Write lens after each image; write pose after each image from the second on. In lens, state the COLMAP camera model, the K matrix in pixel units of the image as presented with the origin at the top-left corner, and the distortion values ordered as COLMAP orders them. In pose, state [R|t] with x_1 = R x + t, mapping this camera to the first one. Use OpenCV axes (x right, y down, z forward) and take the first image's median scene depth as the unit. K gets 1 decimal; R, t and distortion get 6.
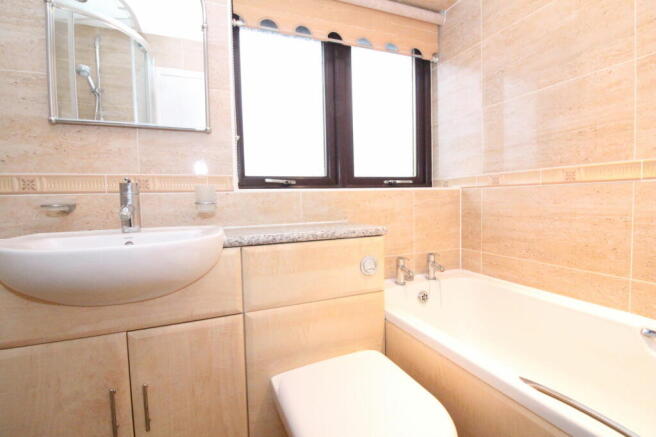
lens RADIAL K [[305.6, 0, 330.8], [0, 305.6, 220.2], [0, 0, 1]] dist [-0.018849, -0.000712]
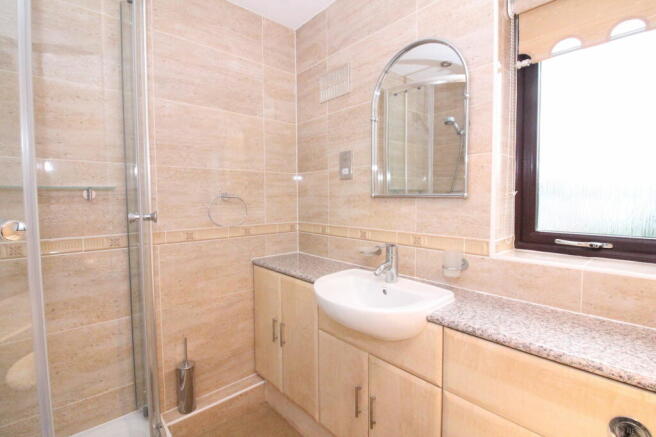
lens RADIAL K [[305.6, 0, 330.3], [0, 305.6, 214.9], [0, 0, 1]] dist [-0.018849, -0.000712]
pose [[0.327089, 0.071964, -0.942249, 0.498673], [-0.063408, 0.996520, 0.054098, -0.303716], [0.942864, 0.042051, 0.330514, 0.267939]]
